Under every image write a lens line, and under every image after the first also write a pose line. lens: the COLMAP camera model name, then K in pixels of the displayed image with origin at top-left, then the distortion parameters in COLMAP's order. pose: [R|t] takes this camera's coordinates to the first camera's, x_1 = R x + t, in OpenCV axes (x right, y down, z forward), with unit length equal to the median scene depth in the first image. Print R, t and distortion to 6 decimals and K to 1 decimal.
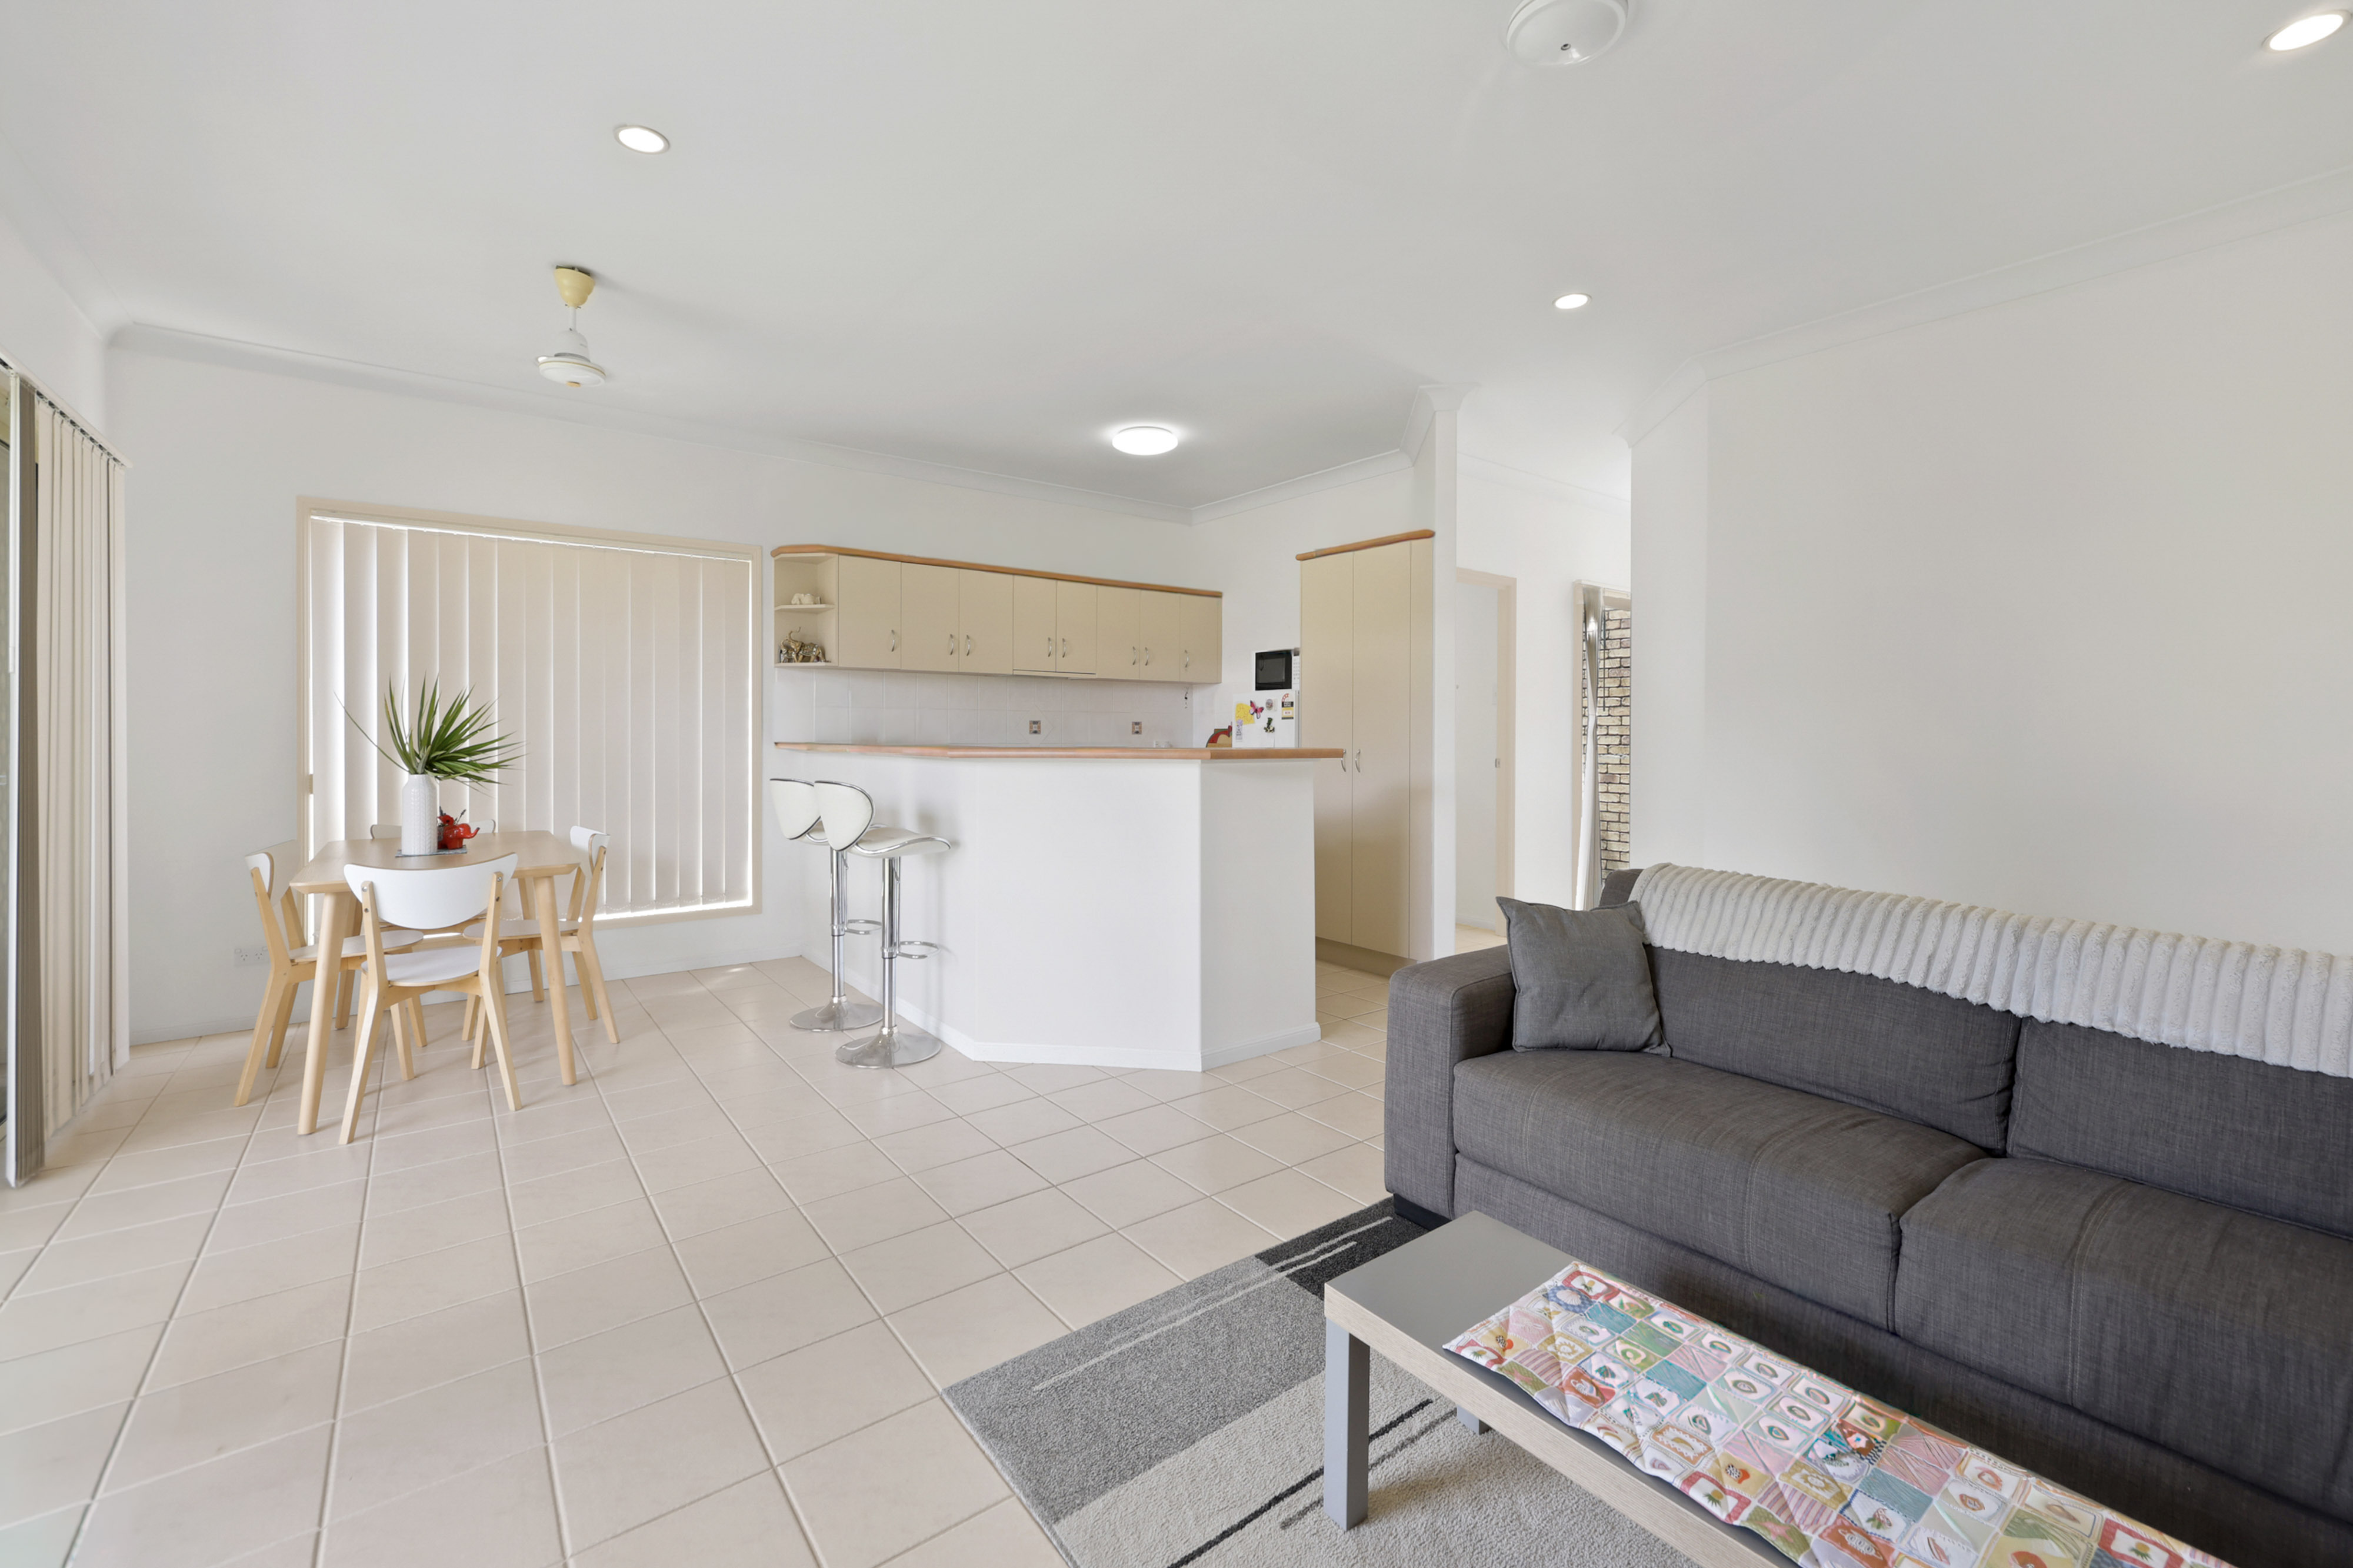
lens RADIAL K [[973.4, 0, 1178.4], [0, 973.4, 724.7], [0, 0, 1]] dist [-0.000319, 0.000023]
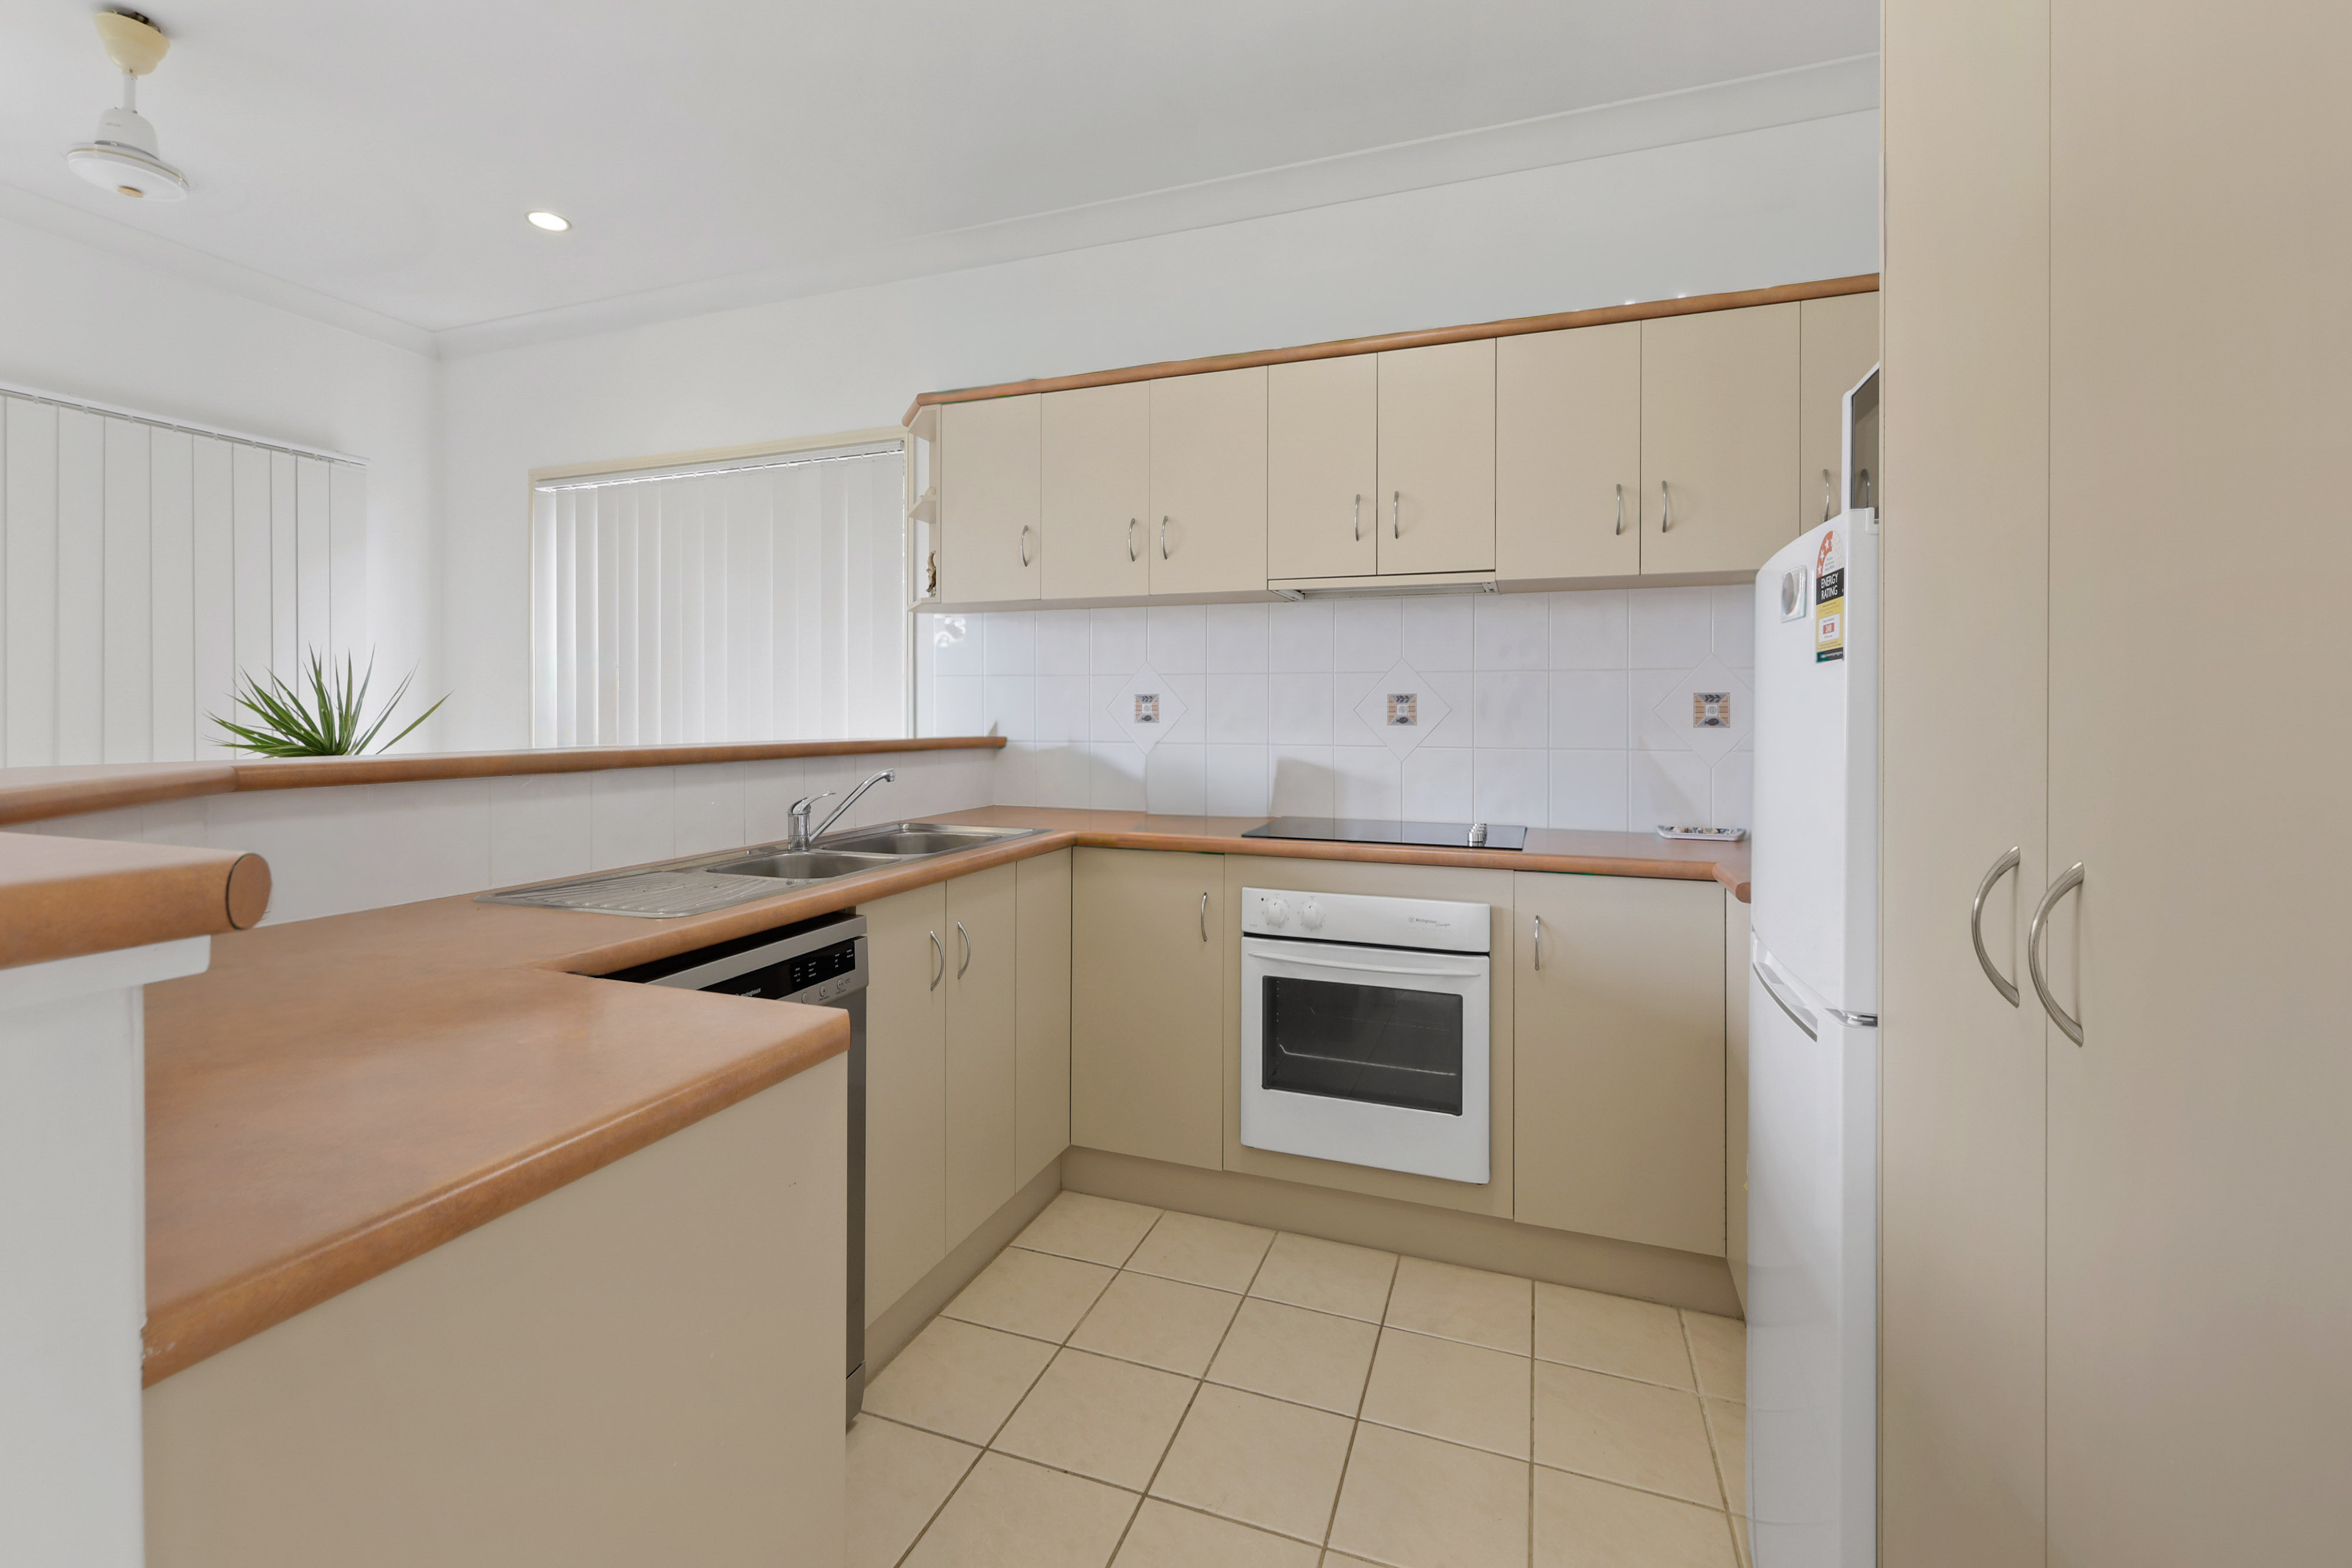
lens RADIAL K [[973.0, 0, 1177.9], [0, 973.0, 724.7], [0, 0, 1]] dist [-0.000319, 0.000023]
pose [[0.532152, 0.019353, -0.846428, 0.272070], [0.006102, 0.999625, 0.026692, 0.000503], [0.846627, -0.019369, 0.531835, 0.983280]]
